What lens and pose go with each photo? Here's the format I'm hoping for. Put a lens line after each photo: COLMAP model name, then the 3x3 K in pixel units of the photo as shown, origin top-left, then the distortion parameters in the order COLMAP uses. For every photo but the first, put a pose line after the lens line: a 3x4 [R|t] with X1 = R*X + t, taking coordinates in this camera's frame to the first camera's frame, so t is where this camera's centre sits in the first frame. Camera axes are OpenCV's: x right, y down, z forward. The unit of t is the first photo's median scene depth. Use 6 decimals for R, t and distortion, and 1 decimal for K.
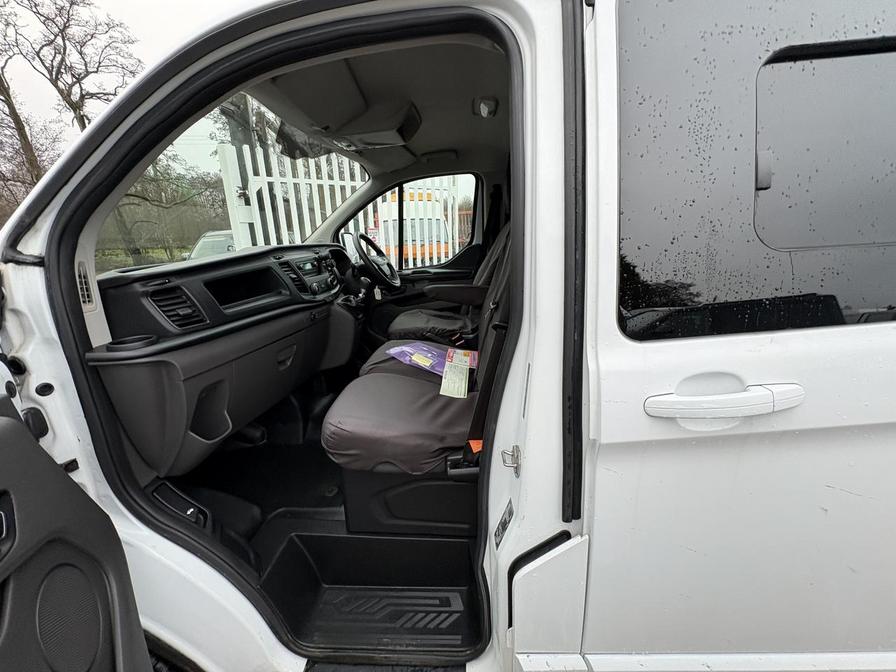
lens RADIAL K [[355.8, 0, 447.7], [0, 355.8, 336.7], [0, 0, 1]] dist [0.001543, -0.000600]
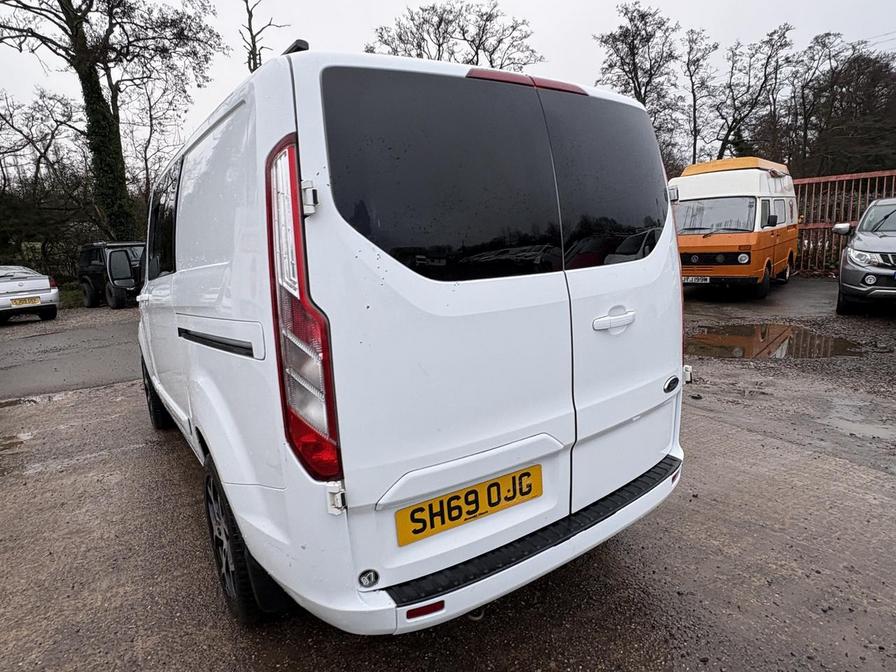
lens RADIAL K [[519.2, 0, 450.0], [0, 519.2, 328.4], [0, 0, 1]] dist [0.000973, 0.001228]
pose [[0.621806, 0.132250, -0.771925, 2.538334], [-0.180231, 0.983349, 0.023291, -0.075686], [0.762151, 0.124642, 0.635287, -0.000033]]
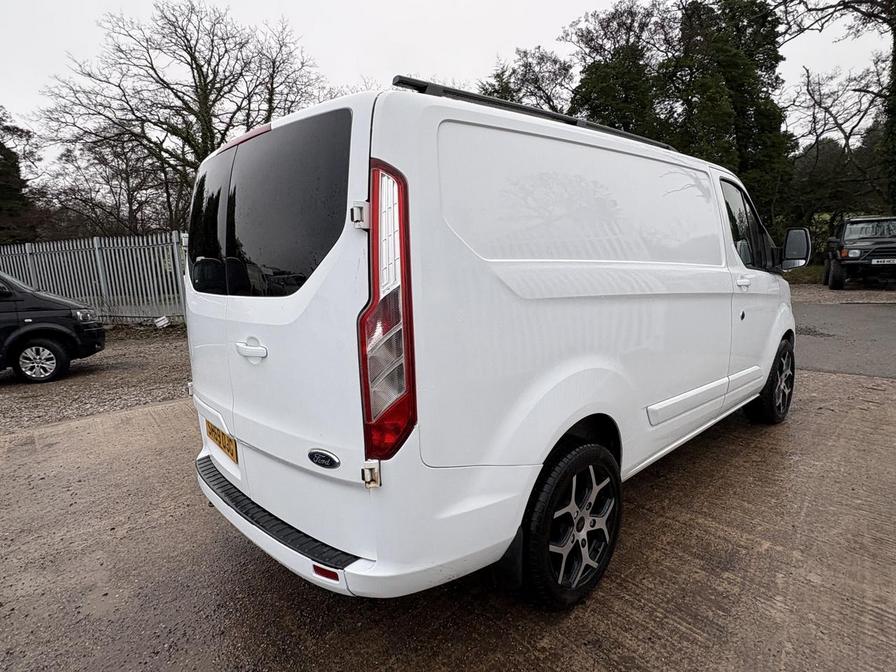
lens RADIAL K [[519.2, 0, 446.2], [0, 519.2, 329.7], [0, 0, 1]] dist [0.000973, 0.001228]
pose [[-0.676321, 0.171786, -0.716296, 2.427707], [-0.134894, 0.927097, 0.349707, -0.658222], [0.724150, 0.333138, -0.603842, 2.042283]]
